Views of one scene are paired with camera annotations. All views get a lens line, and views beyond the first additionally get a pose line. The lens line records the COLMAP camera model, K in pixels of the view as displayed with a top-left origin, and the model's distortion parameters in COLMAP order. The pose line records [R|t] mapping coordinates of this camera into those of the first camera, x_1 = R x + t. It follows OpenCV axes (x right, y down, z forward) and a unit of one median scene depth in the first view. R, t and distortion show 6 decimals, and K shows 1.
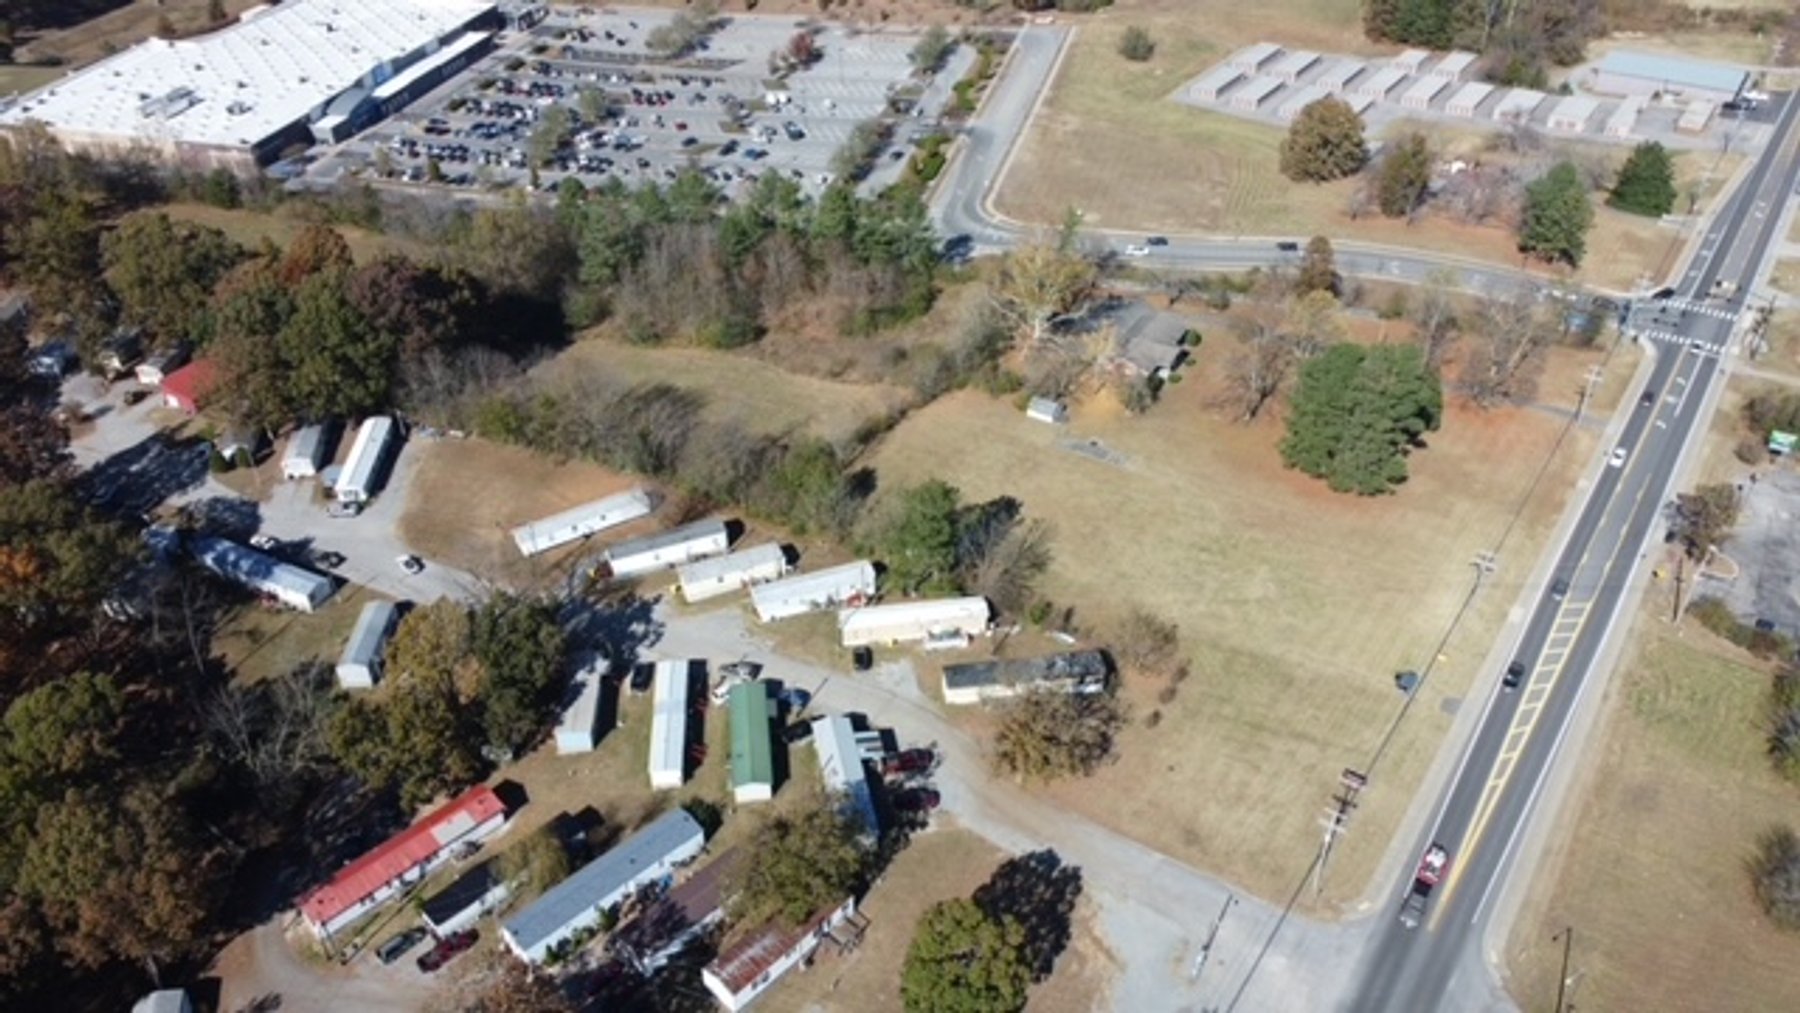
lens RADIAL K [[1360.8, 0, 907.7], [0, 1360.8, 504.9], [0, 0, 1]] dist [0.006316, -0.006837]
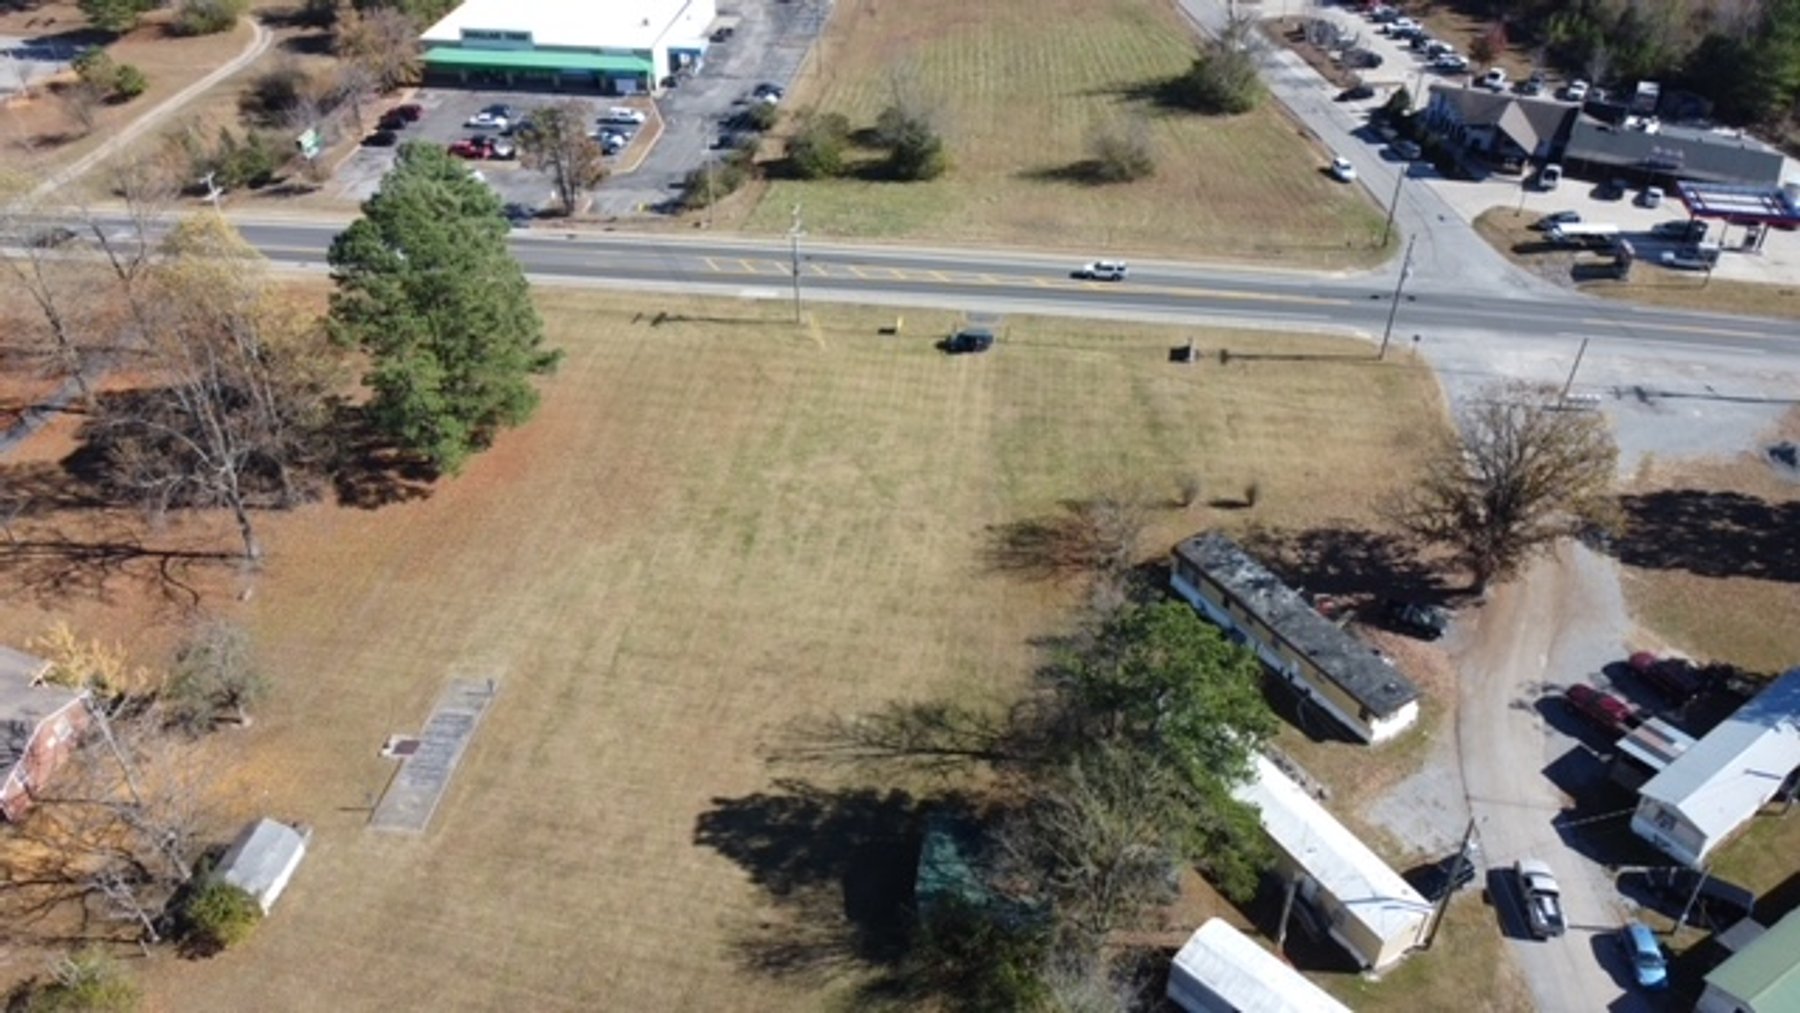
lens RADIAL K [[1360.8, 0, 907.7], [0, 1360.8, 504.9], [0, 0, 1]] dist [0.006316, -0.006837]
pose [[-0.404374, -0.531253, 0.744481, -0.158276], [0.529557, 0.527673, 0.664177, -0.232101], [-0.745688, 0.662821, 0.067952, 0.695739]]
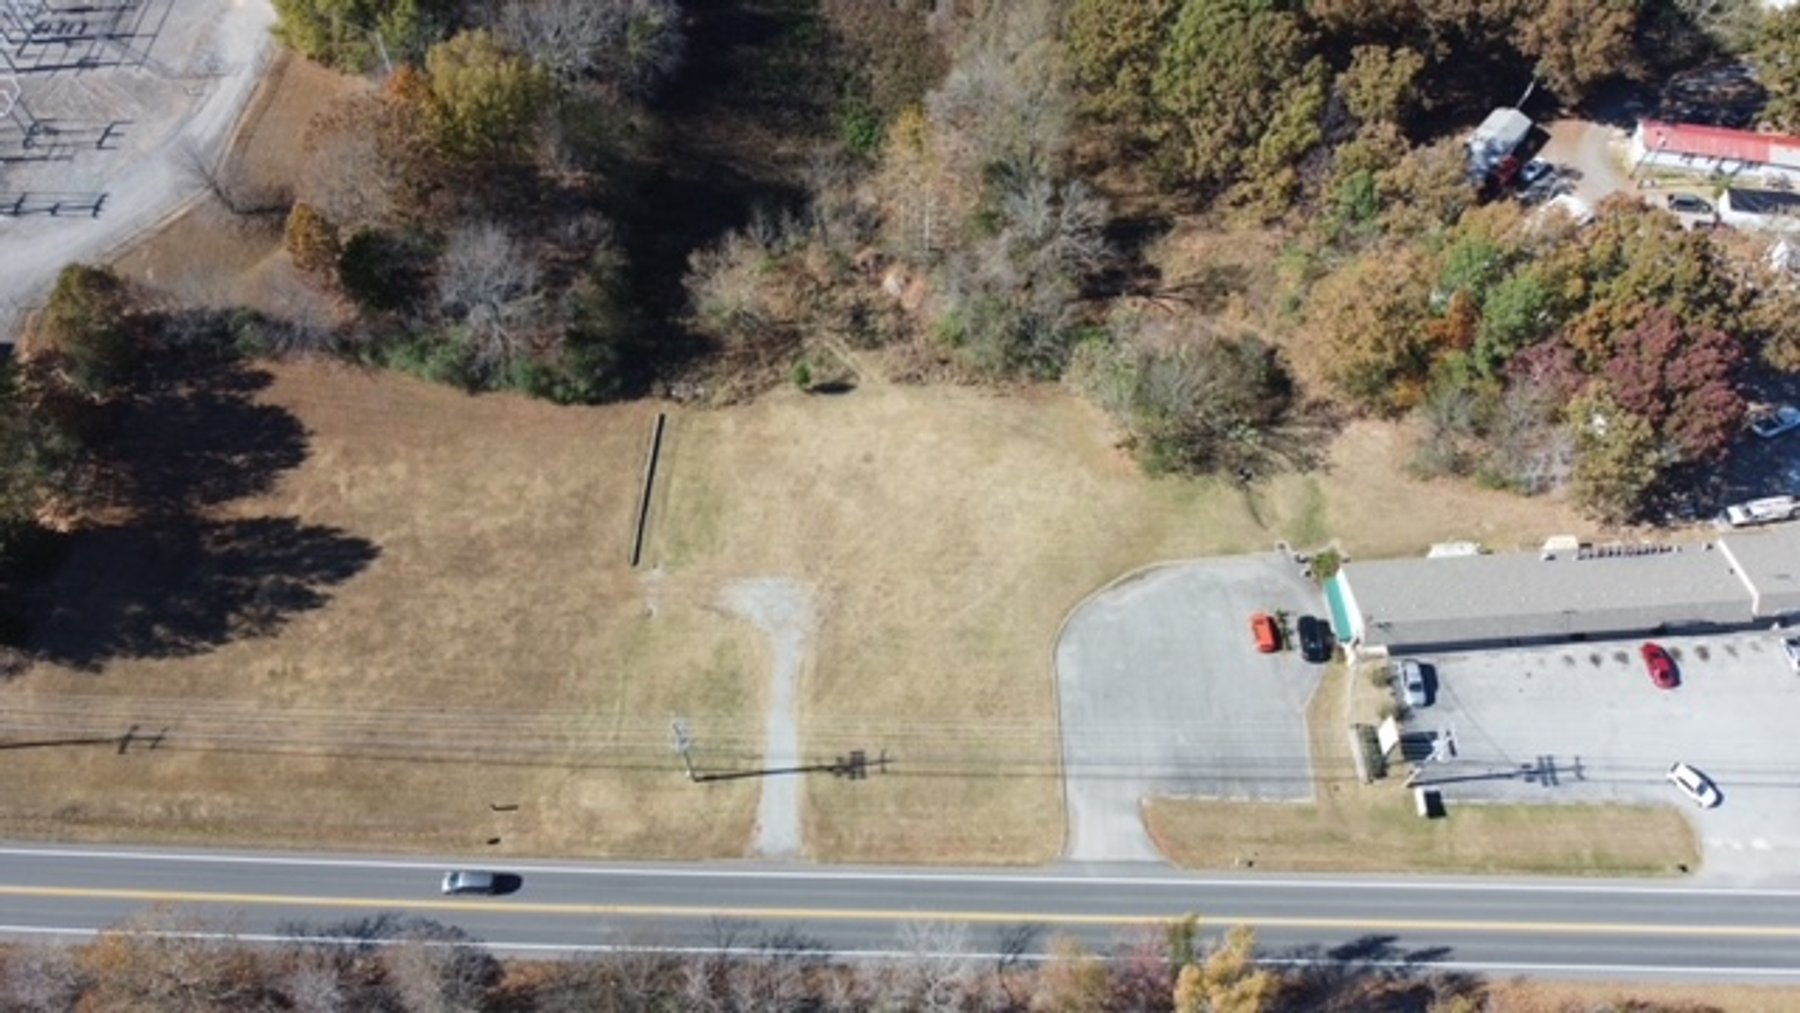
lens RADIAL K [[1364.7, 0, 909.5], [0, 1364.7, 512.5], [0, 0, 1]] dist [0.007352, -0.009321]
pose [[0.549292, 0.708582, -0.442932, -0.019630], [-0.489169, 0.702407, 0.517047, 0.128096], [0.677489, -0.067342, 0.732443, -0.177696]]
